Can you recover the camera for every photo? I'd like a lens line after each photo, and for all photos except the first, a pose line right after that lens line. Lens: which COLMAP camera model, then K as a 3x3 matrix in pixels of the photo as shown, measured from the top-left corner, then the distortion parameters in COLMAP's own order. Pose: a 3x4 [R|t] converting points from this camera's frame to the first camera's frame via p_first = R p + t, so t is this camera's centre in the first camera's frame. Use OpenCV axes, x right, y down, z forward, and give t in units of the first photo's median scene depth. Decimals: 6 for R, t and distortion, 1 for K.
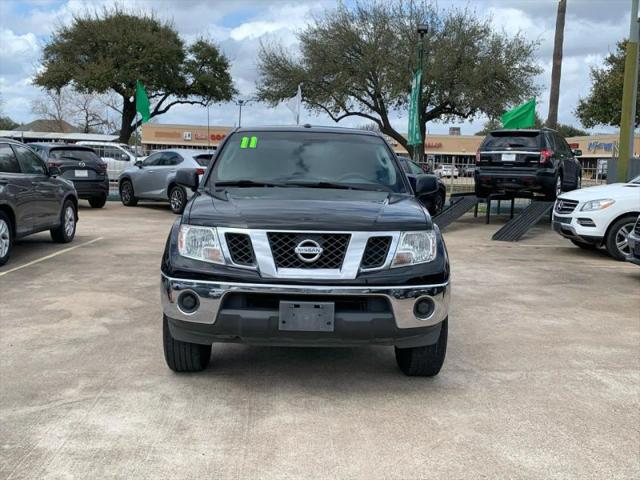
lens RADIAL K [[709.6, 0, 321.3], [0, 709.6, 246.6], [0, 0, 1]] dist [0.020270, 0.000000]
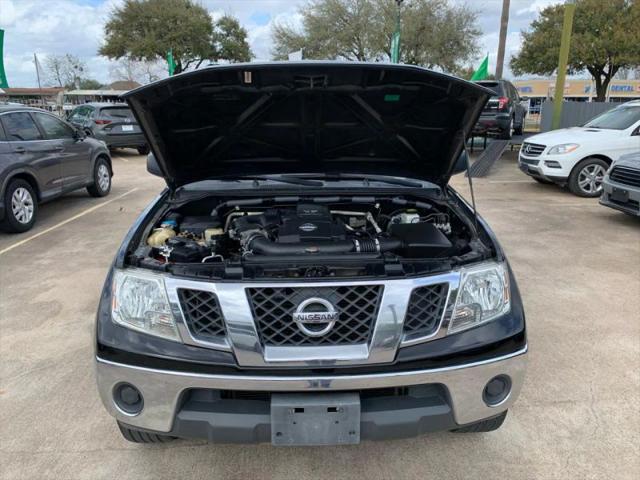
lens RADIAL K [[481.9, 0, 326.0], [0, 481.9, 241.8], [0, 0, 1]] dist [0.002454, 0.008530]
pose [[0.999487, -0.031641, 0.004877, -0.003113], [0.030501, 0.987408, 0.155229, -0.044628], [-0.009727, -0.155000, 0.987867, 0.220493]]
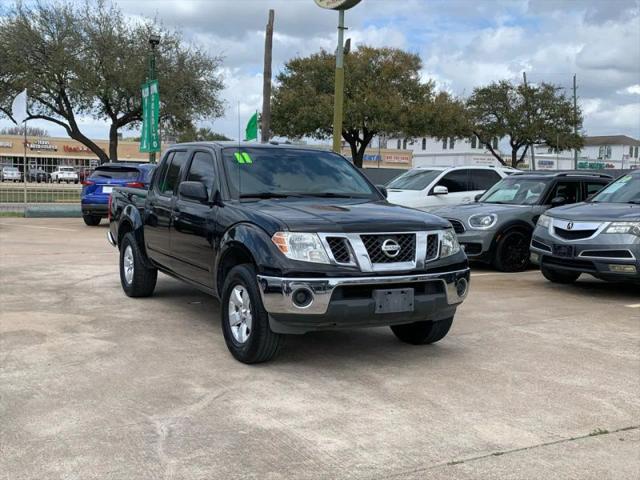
lens RADIAL K [[709.6, 0, 316.4], [0, 709.6, 240.4], [0, 0, 1]] dist [0.020270, 0.000000]
pose [[0.888433, -0.043854, 0.456906, -0.258326], [0.051387, 0.998671, -0.004066, -0.003510], [-0.456120, 0.027091, 0.889506, -0.018921]]
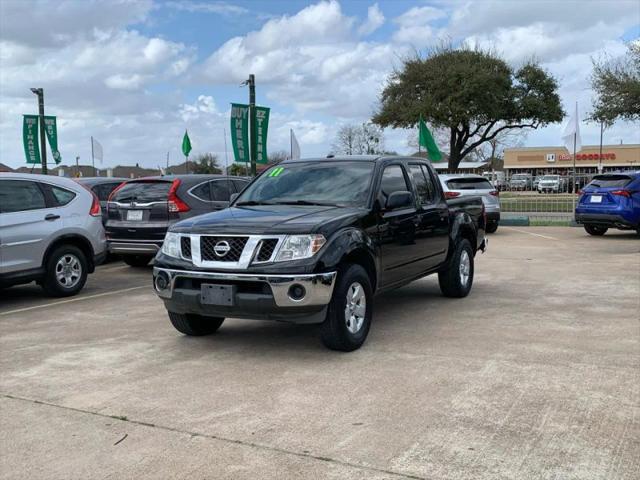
lens RADIAL K [[709.6, 0, 316.3], [0, 709.6, 235.8], [0, 0, 1]] dist [0.020270, 0.000000]
pose [[0.862265, -0.010876, -0.506340, 0.318382], [-0.014612, 0.998819, -0.046337, 0.015837], [0.506246, 0.047353, 0.861088, -0.048687]]
